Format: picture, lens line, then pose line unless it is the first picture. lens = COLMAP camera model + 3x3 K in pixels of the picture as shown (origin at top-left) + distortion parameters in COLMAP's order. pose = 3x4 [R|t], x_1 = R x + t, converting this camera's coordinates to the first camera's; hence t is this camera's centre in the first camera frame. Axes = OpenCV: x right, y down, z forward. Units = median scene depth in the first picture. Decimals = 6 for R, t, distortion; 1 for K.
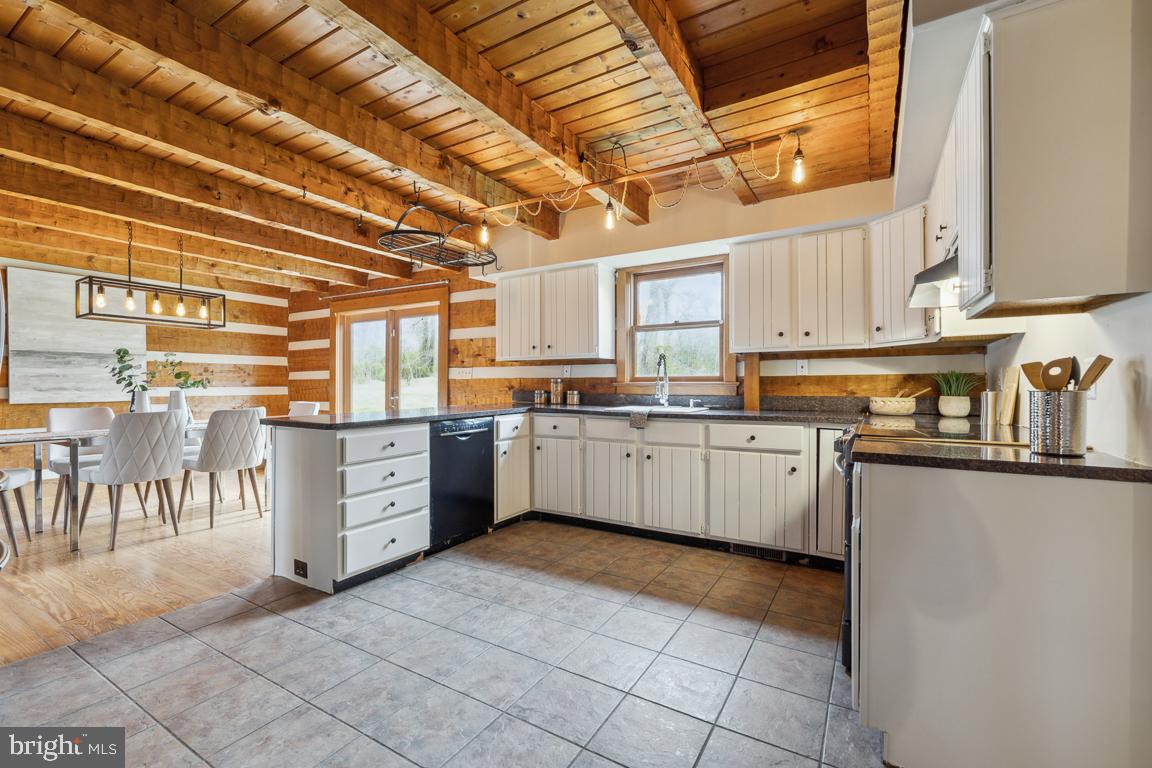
lens RADIAL K [[498.0, 0, 584.4], [0, 498.0, 386.6], [0, 0, 1]] dist [-0.000307, 0.000113]
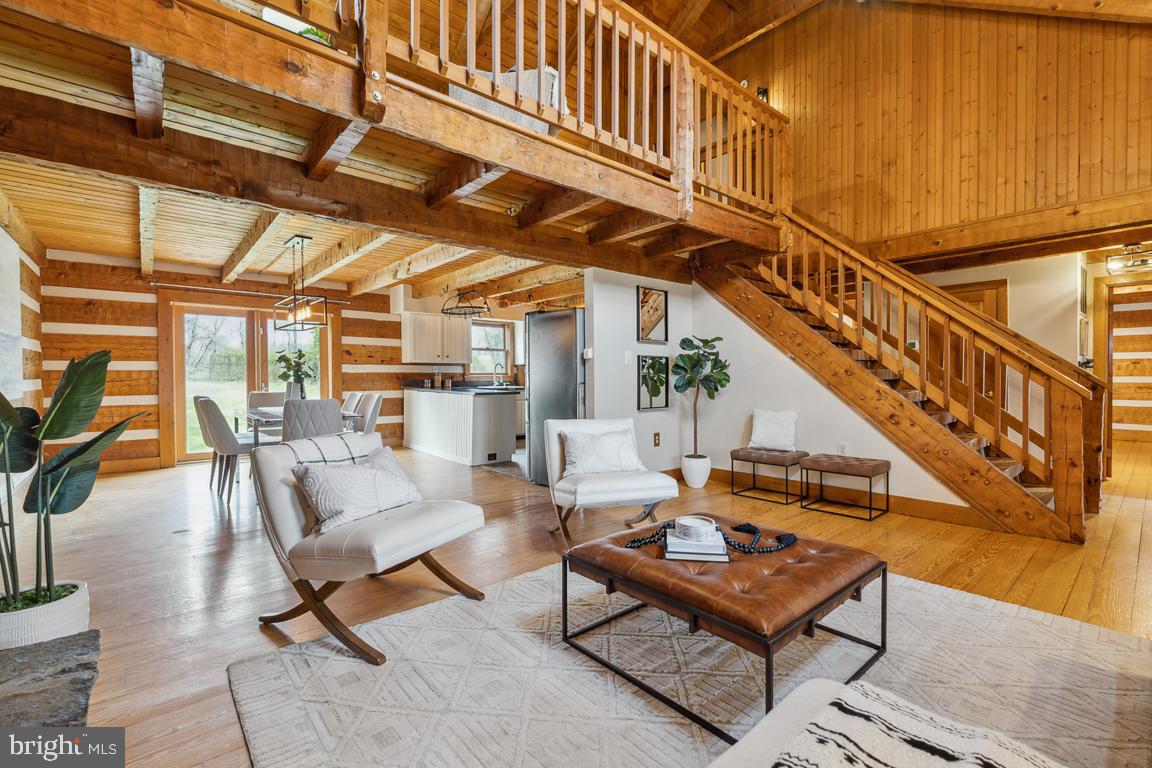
lens RADIAL K [[498.0, 0, 576.4], [0, 498.0, 382.6], [0, 0, 1]] dist [-0.000307, 0.000113]
pose [[0.323716, -0.010803, 0.946093, -2.195552], [0.004431, 0.999941, 0.009901, 0.003083], [-0.946144, 0.000987, 0.323745, -0.077463]]
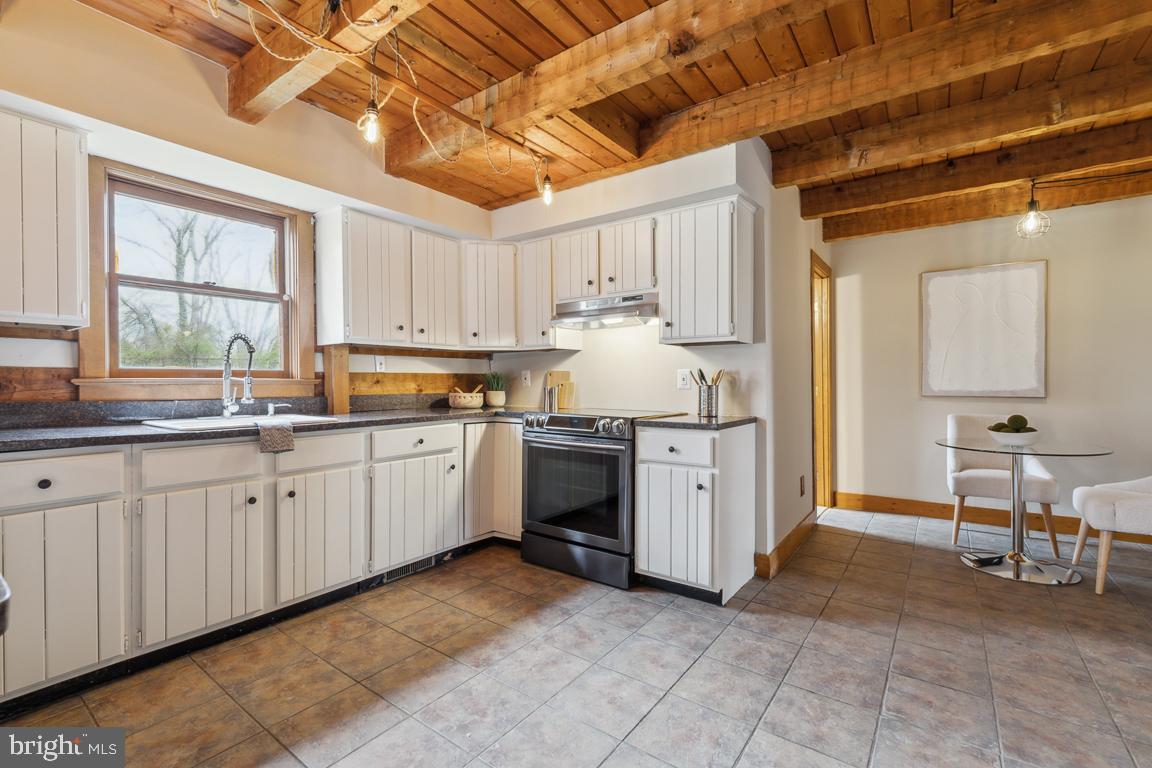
lens RADIAL K [[498.0, 0, 584.9], [0, 498.0, 381.0], [0, 0, 1]] dist [-0.000307, 0.000113]
pose [[0.095853, 0.003472, 0.995389, -0.510351], [0.005342, 0.999978, -0.004002, -0.000657], [-0.995381, 0.005701, 0.095832, 0.591837]]
